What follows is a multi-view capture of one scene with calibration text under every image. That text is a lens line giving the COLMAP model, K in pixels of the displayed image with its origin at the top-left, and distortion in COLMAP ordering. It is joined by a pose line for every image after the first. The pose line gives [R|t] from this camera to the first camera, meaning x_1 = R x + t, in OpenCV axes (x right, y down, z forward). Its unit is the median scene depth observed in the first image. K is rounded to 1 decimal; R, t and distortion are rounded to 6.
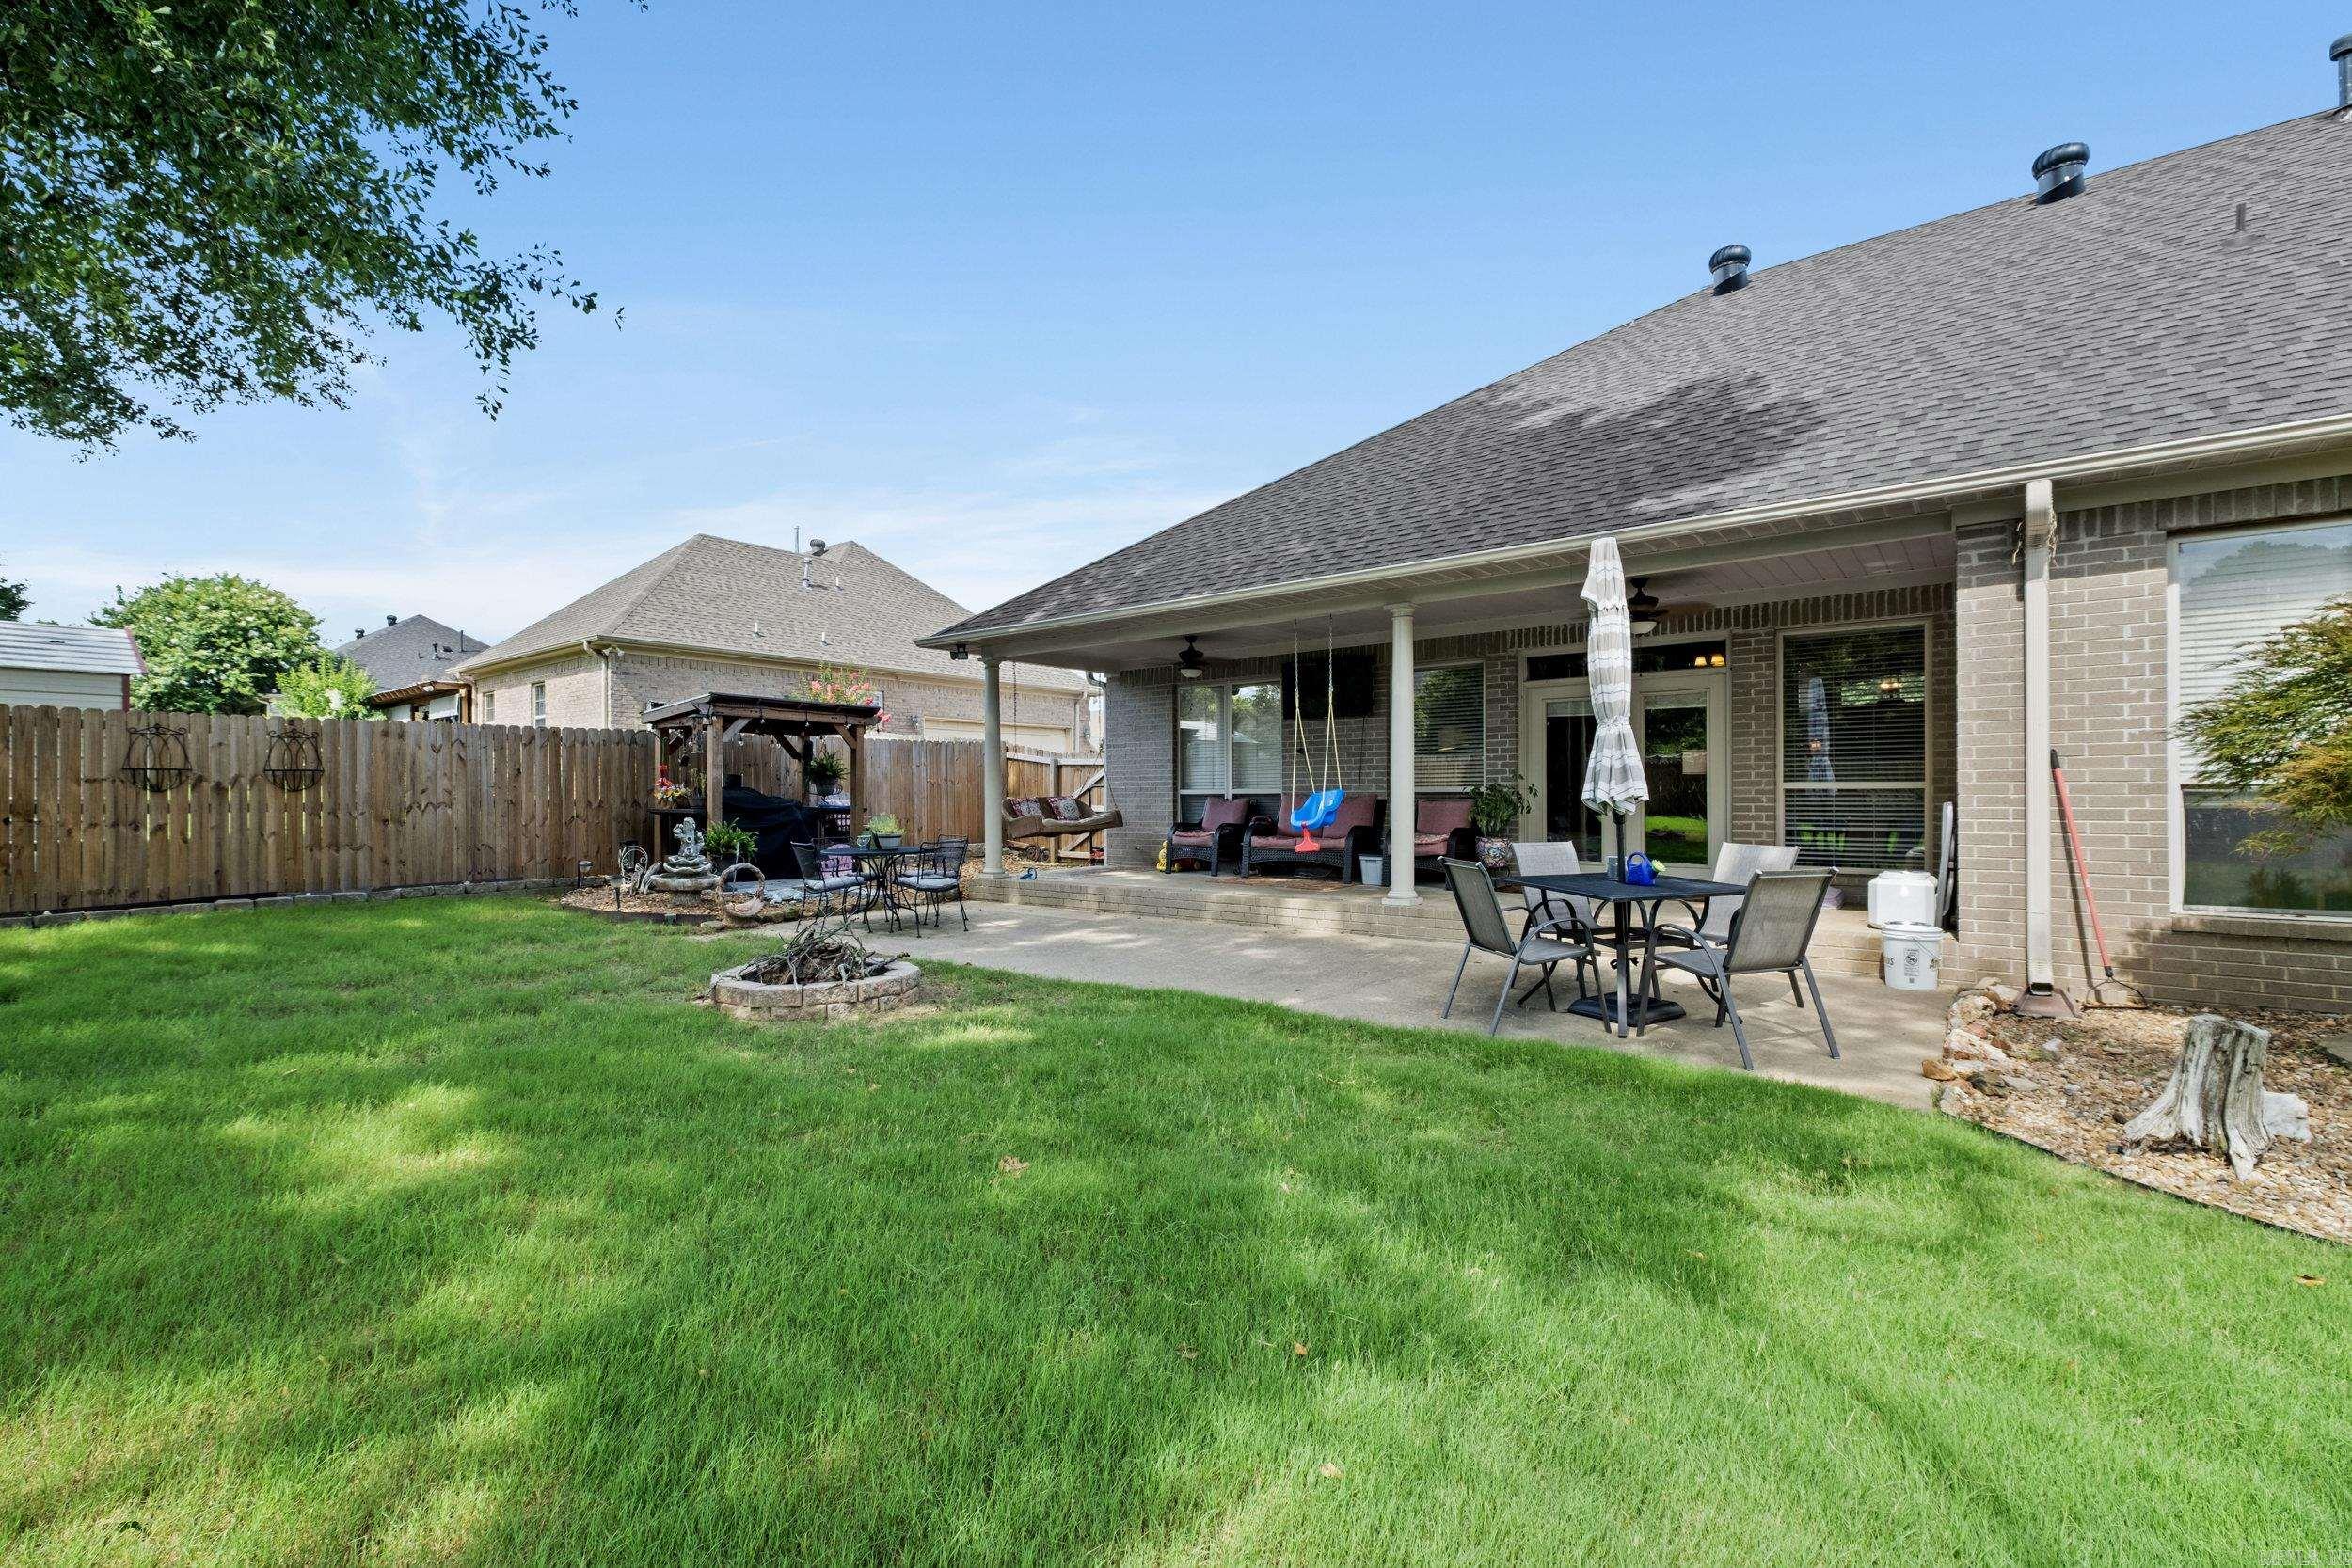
lens RADIAL K [[1034.0, 0, 1150.1], [0, 1034.0, 790.2], [0, 0, 1]] dist [-0.007169, -0.000404]
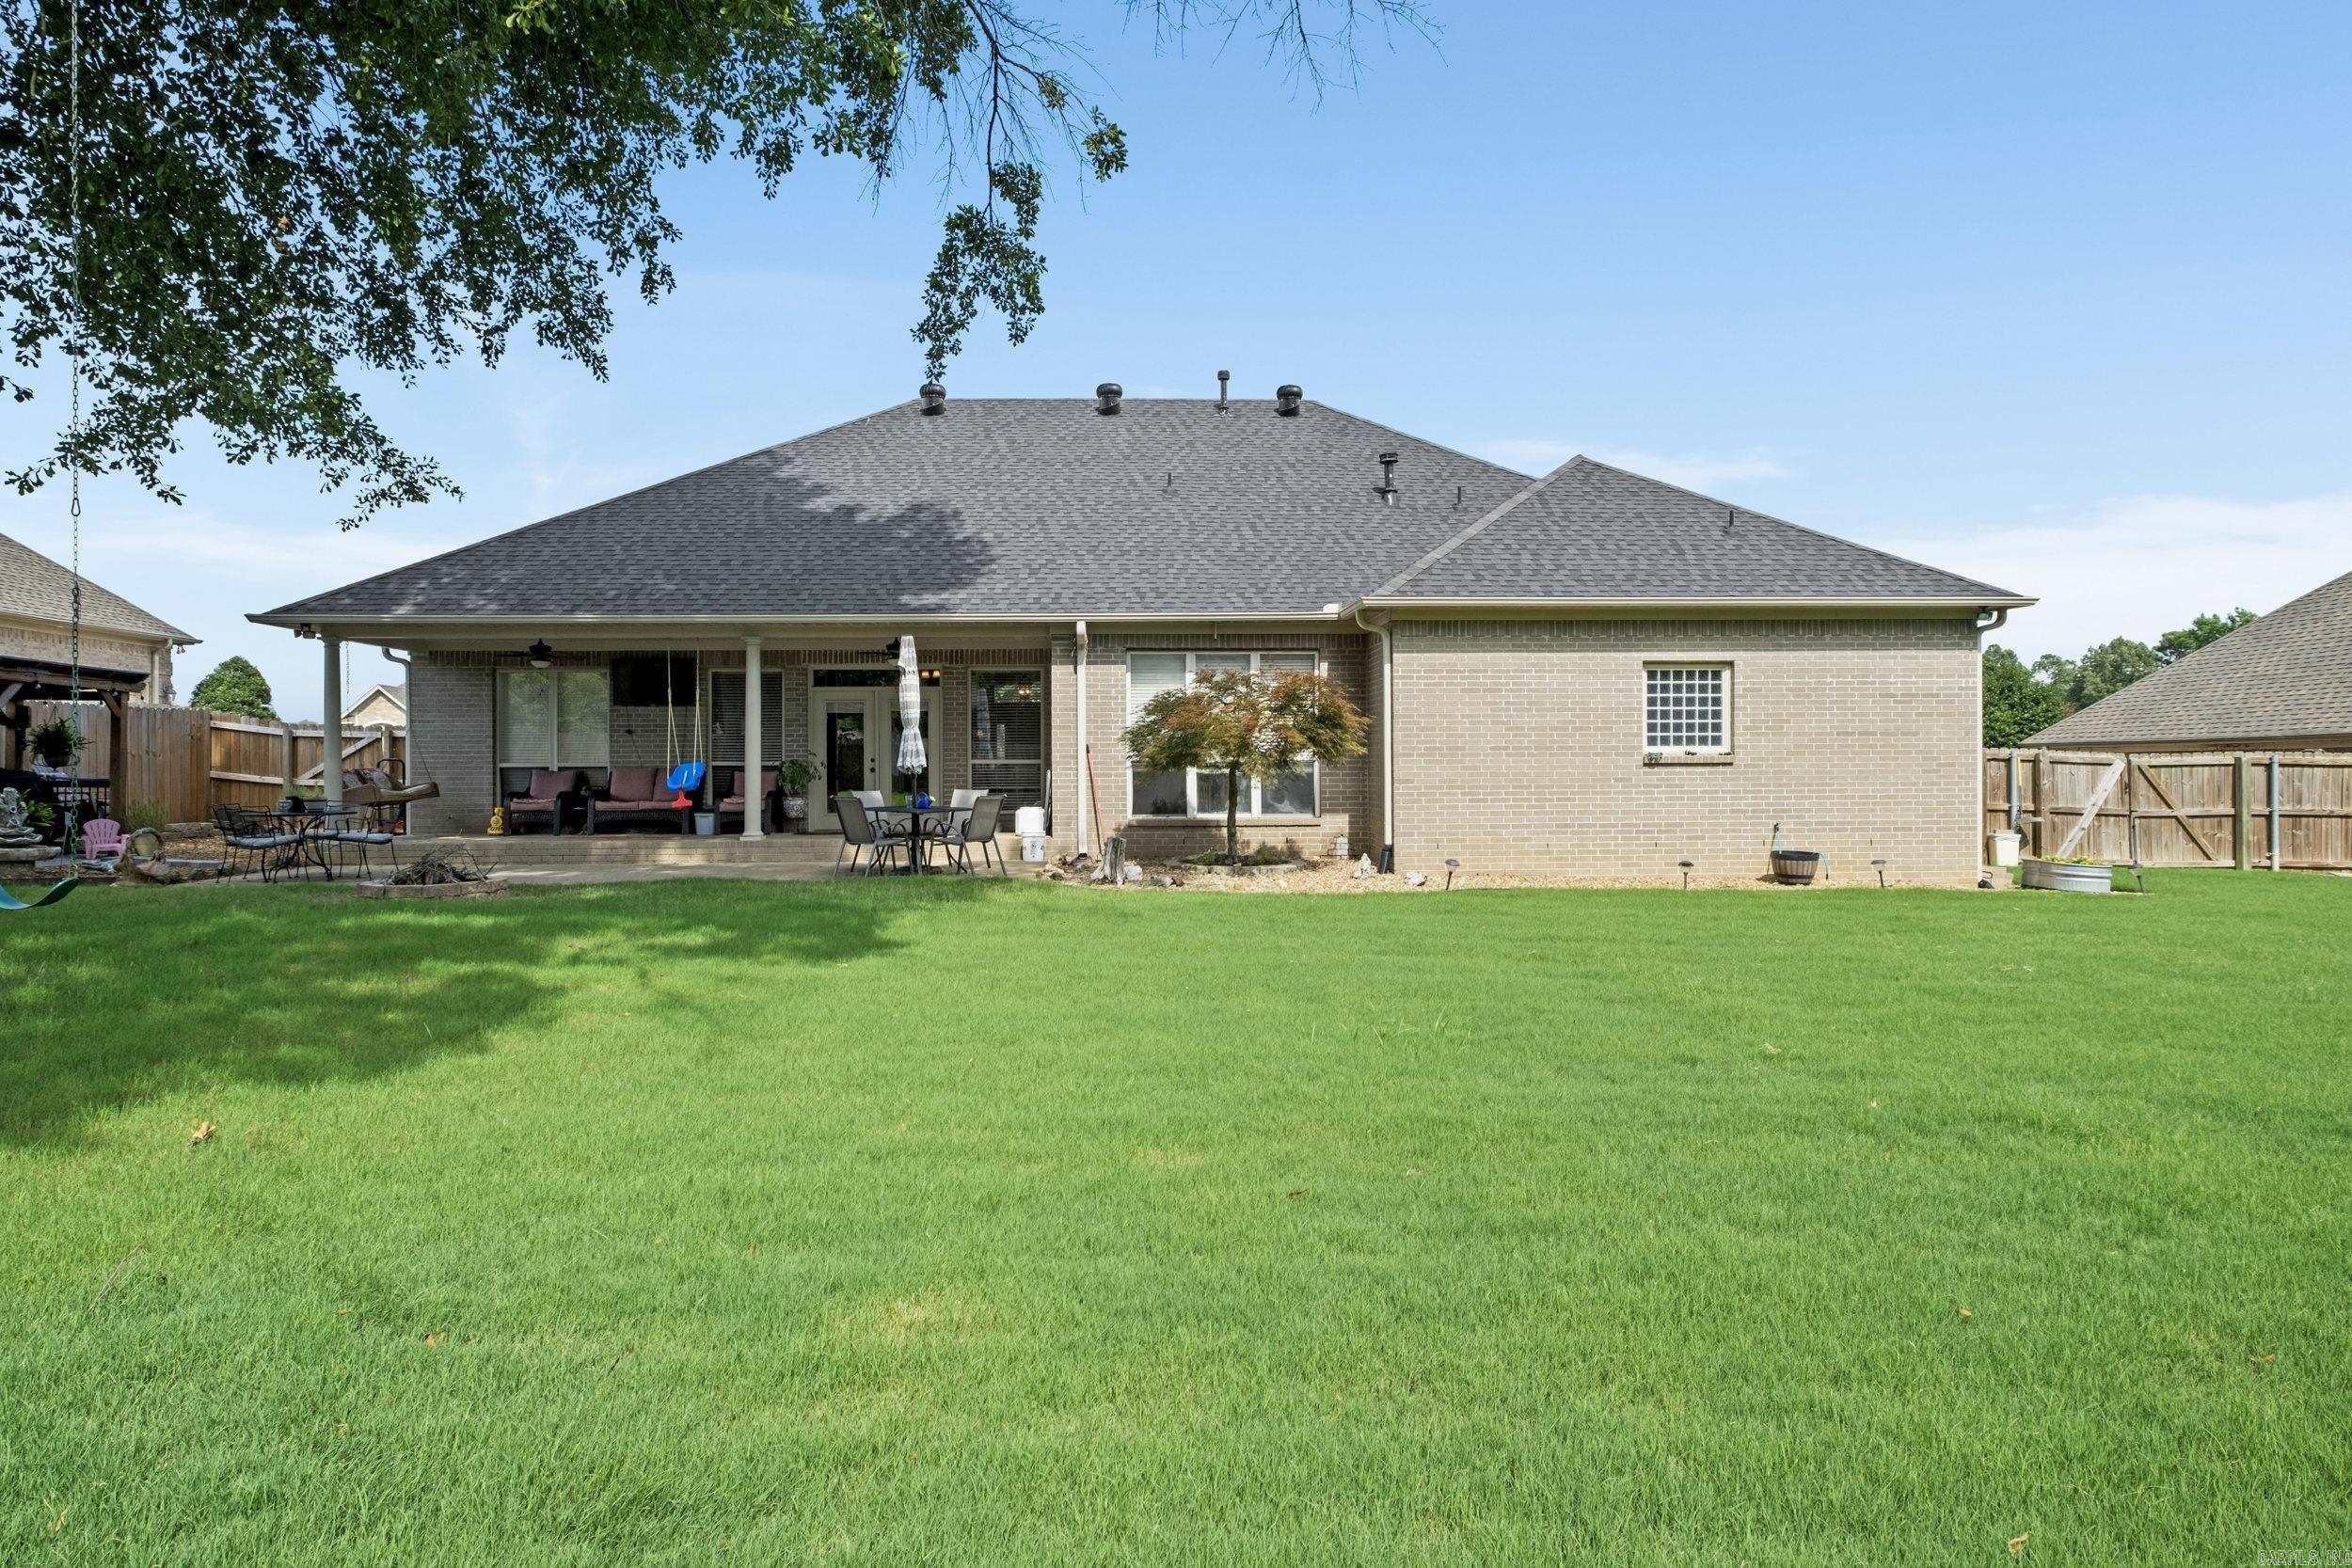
lens RADIAL K [[1327.8, 0, 1170.7], [0, 1327.8, 779.9], [0, 0, 1]] dist [-0.005375, -0.000673]
pose [[0.742166, -0.001623, 0.670214, -0.174985], [-0.001949, 0.999988, 0.004580, 0.004376], [-0.670213, -0.004706, 0.742154, -0.241876]]
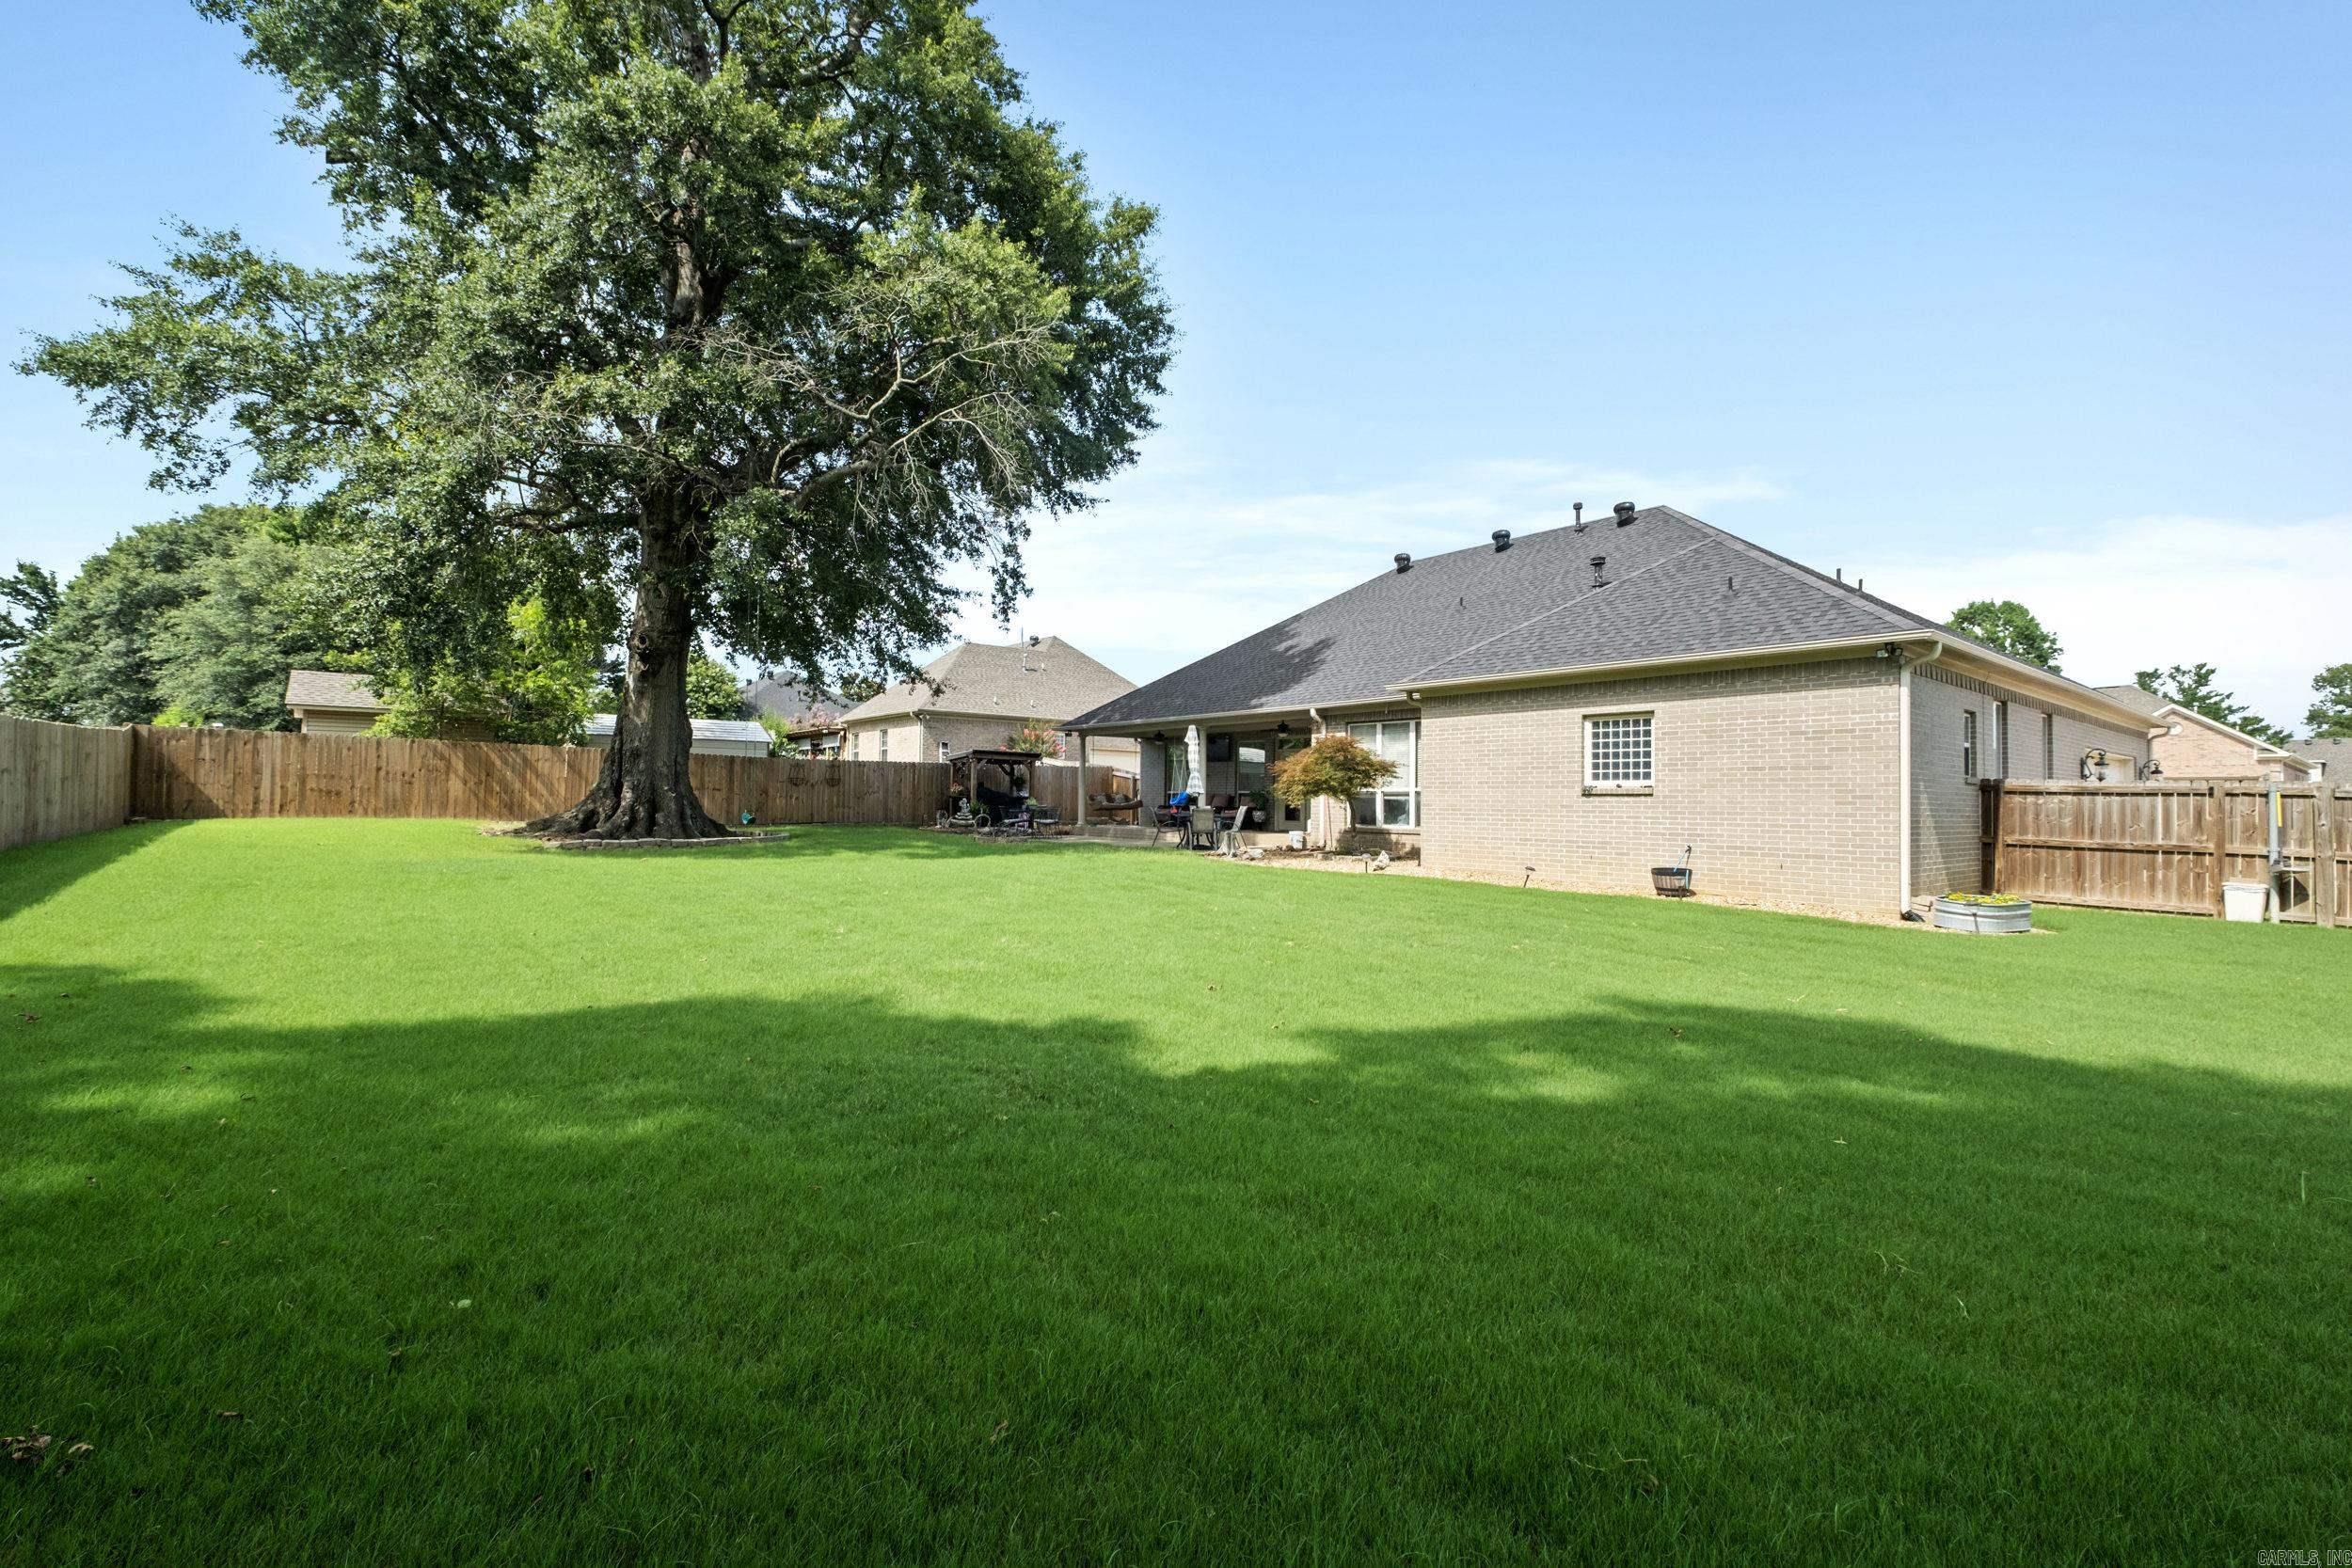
lens RADIAL K [[1020.8, 0, 1163.2], [0, 1020.8, 772.7], [0, 0, 1]] dist [-0.004403, -0.000008]
pose [[0.977738, 0.010441, -0.209569, 0.220615], [-0.015276, 0.999653, -0.021465, 0.003450], [0.209272, 0.024188, 0.977558, -0.534591]]
